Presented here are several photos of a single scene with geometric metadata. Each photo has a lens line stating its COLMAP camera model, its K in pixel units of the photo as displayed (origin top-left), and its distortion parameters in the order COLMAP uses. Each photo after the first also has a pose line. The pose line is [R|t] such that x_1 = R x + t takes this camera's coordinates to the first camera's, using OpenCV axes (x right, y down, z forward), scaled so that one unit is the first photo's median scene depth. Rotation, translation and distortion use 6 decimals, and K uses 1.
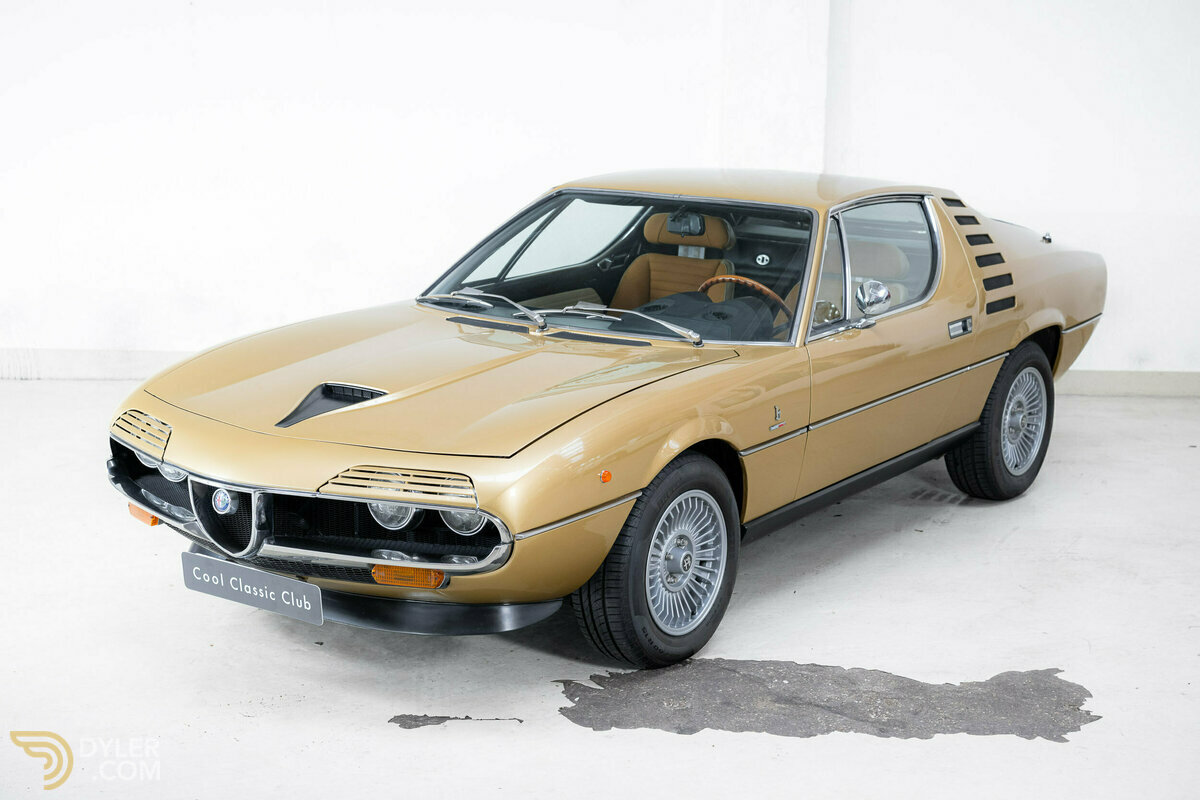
lens RADIAL K [[1789.6, 0, 602.0], [0, 1789.6, 401.2], [0, 0, 1]] dist [0.029036, 0.000000]
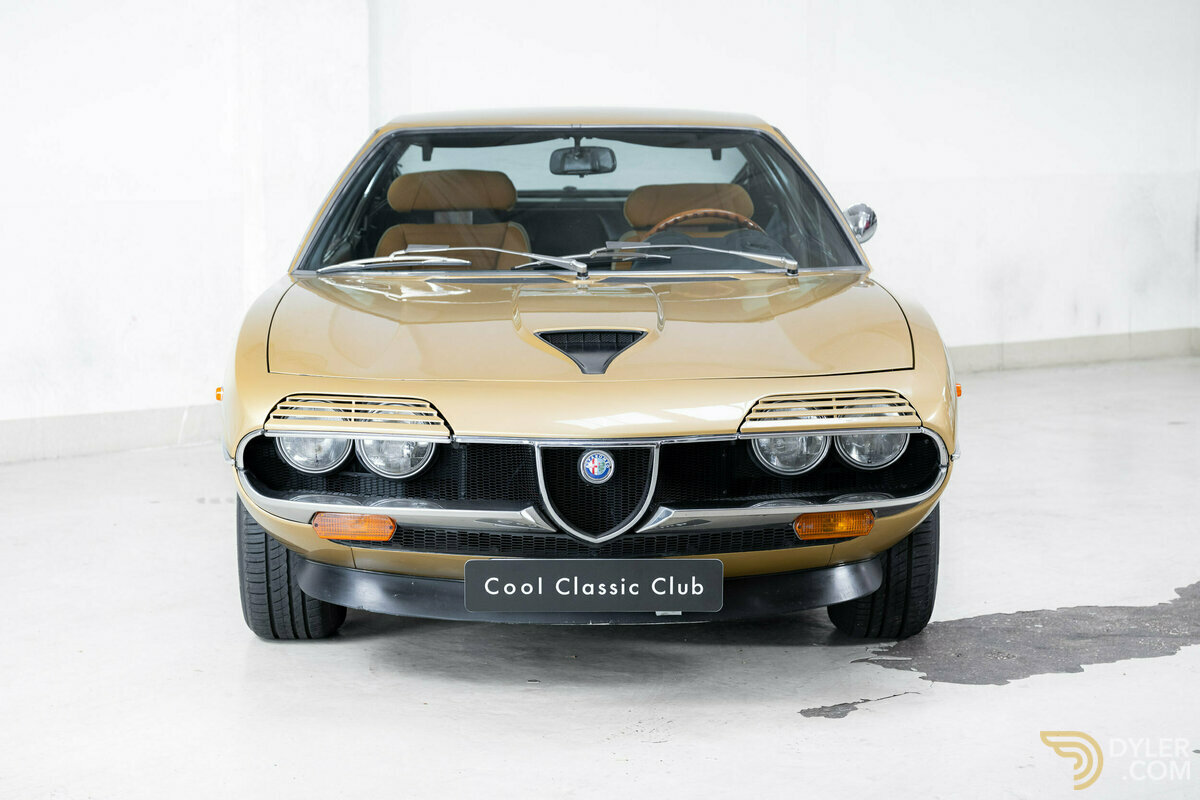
lens RADIAL K [[2363.1, 0, 605.7], [0, 2363.1, 401.4], [0, 0, 1]] dist [0.044112, 0.000000]
pose [[0.807796, -0.090269, 0.582509, -0.791583], [0.133865, 0.990478, -0.032148, 0.061306], [-0.574060, 0.103947, 0.812188, 0.181134]]
